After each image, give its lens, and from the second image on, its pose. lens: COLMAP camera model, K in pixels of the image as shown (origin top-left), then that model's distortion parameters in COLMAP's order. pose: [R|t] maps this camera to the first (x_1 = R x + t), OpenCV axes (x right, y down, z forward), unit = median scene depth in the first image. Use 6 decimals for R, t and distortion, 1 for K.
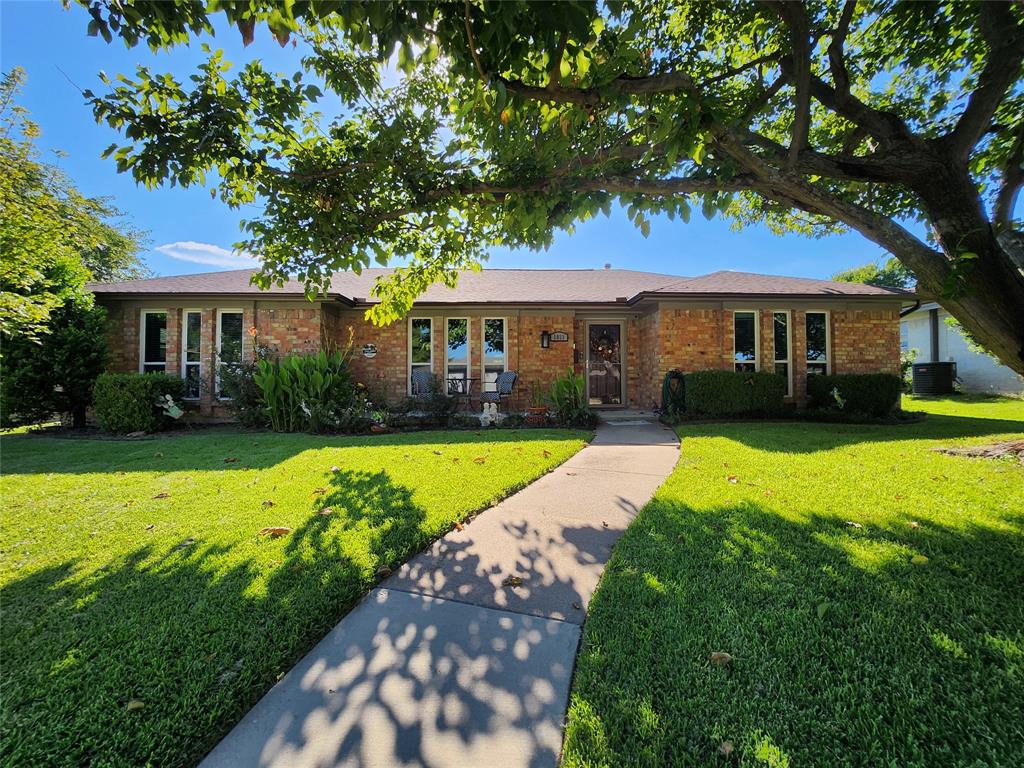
lens RADIAL K [[471.6, 0, 512.0], [0, 471.6, 384.0], [0, 0, 1]] dist [-0.031426, 0.000018]
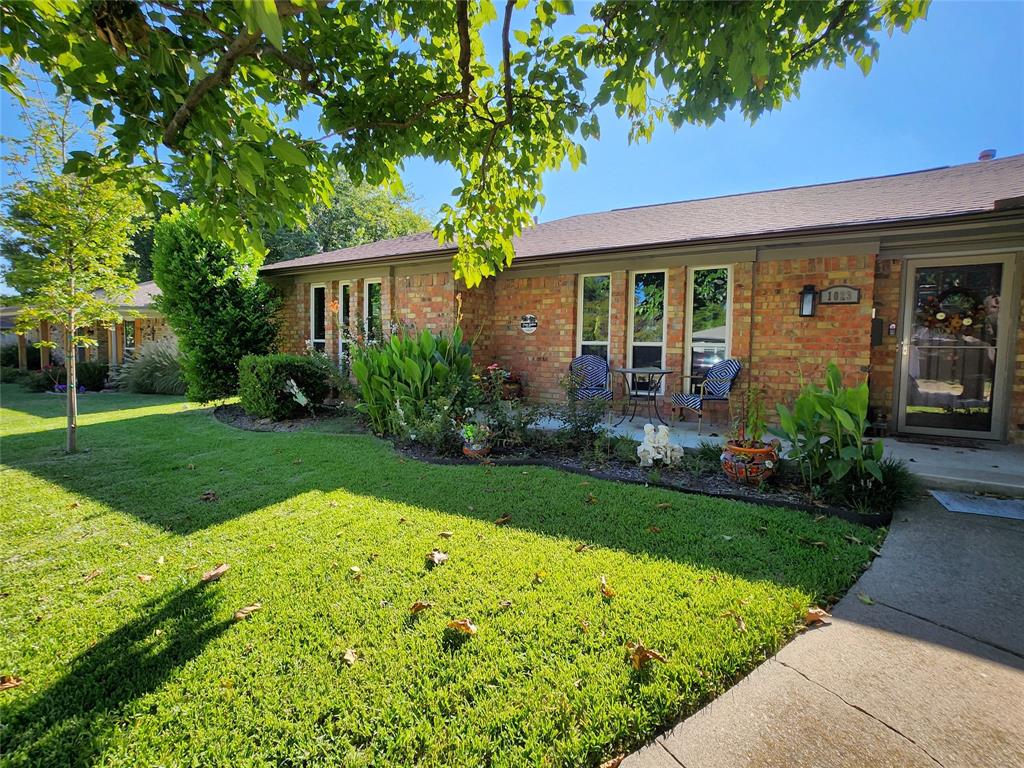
lens RADIAL K [[471.6, 0, 512.0], [0, 471.6, 384.0], [0, 0, 1]] dist [-0.031426, 0.000018]
pose [[0.827034, 0.063949, -0.558503, 0.094865], [-0.014621, 0.995619, 0.092349, -0.045350], [0.561962, -0.068210, 0.824346, 0.373101]]
